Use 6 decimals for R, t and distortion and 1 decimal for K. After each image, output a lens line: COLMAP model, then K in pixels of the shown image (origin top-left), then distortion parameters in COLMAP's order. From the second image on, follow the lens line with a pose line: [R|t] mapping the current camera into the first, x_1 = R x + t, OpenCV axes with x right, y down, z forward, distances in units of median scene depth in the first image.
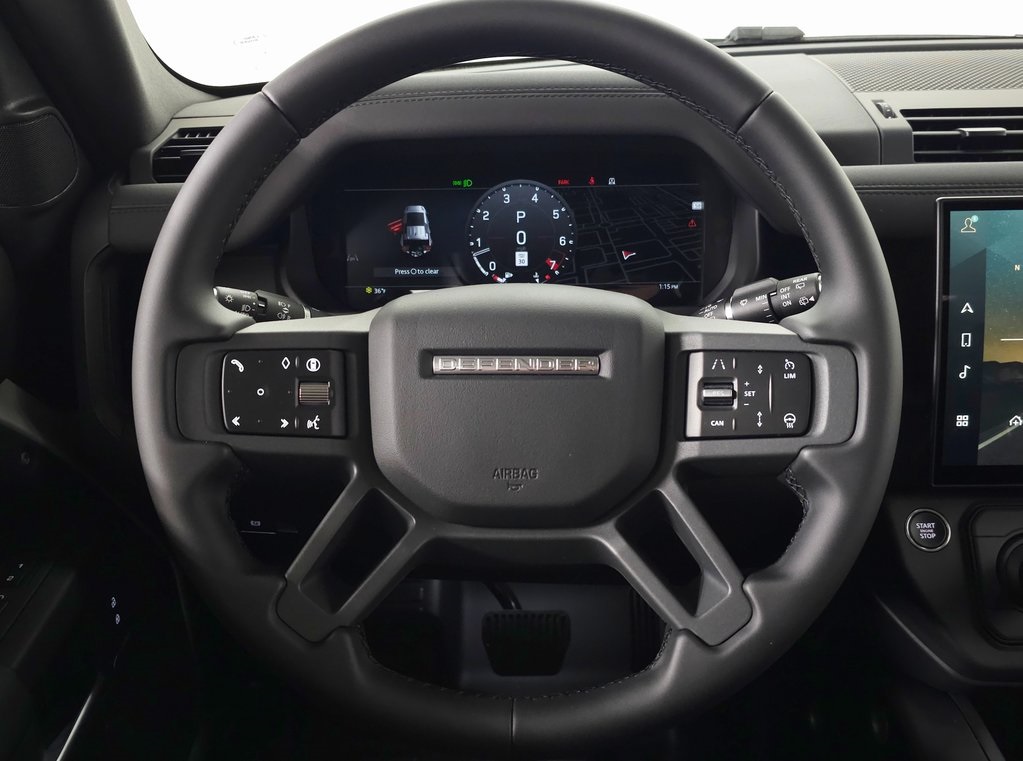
lens RADIAL K [[915.4, 0, 517.5], [0, 915.4, 409.0], [0, 0, 1]] dist [0.024220, -0.010388]
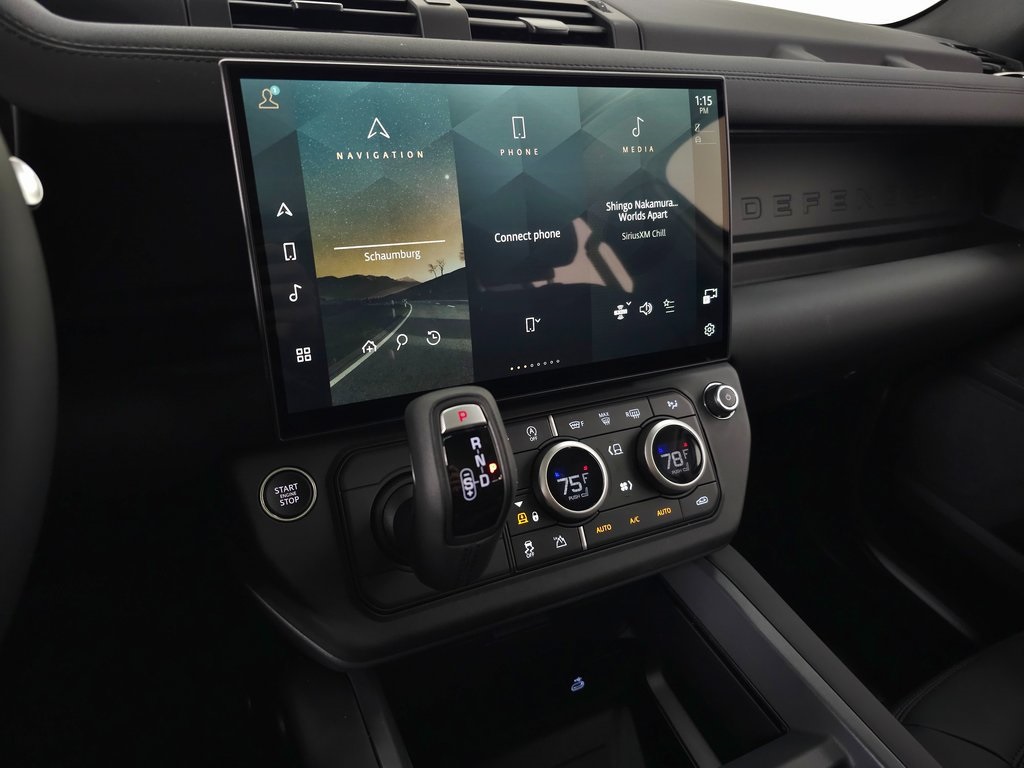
lens RADIAL K [[697.3, 0, 506.2], [0, 697.3, 376.4], [0, 0, 1]] dist [0.056687, -0.076441]
pose [[0.888879, -0.139731, 0.436313, 0.366146], [0.114746, 0.989900, 0.083252, 0.001088], [-0.443539, -0.023936, 0.895935, 0.374107]]
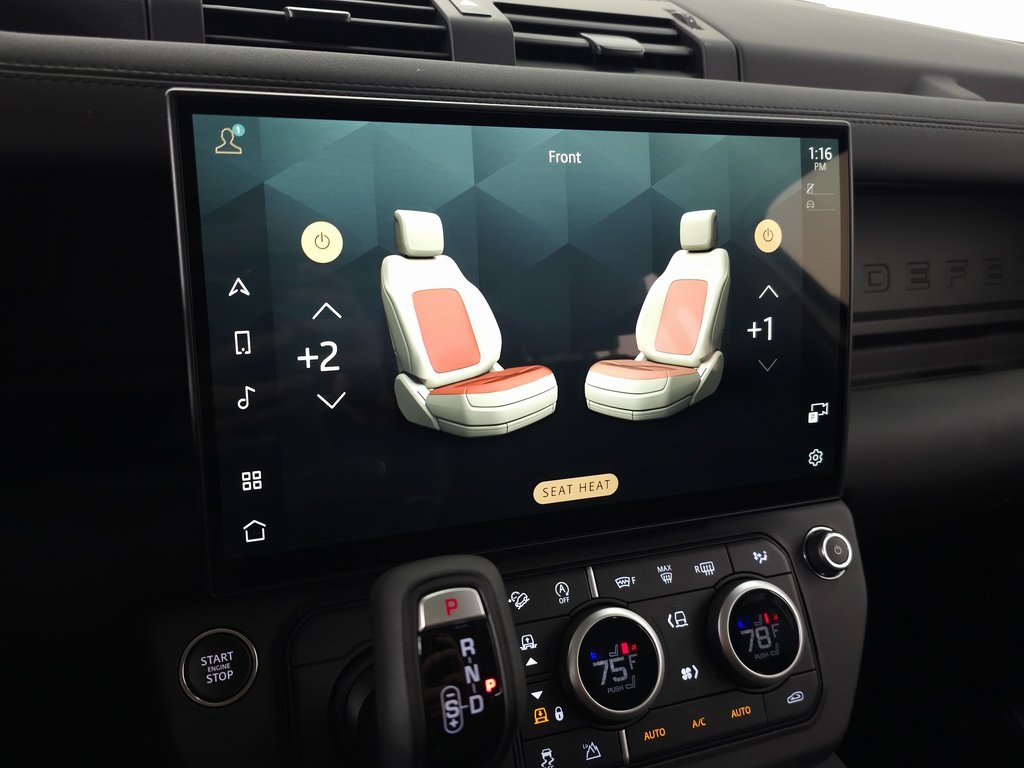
lens RADIAL K [[837.2, 0, 509.8], [0, 837.2, 380.1], [0, 0, 1]] dist [0.051182, -0.083712]
pose [[0.920011, -0.061524, 0.387032, 0.424428], [0.057381, 0.998104, 0.022262, -0.052371], [-0.387668, 0.001727, 0.921798, 0.438500]]
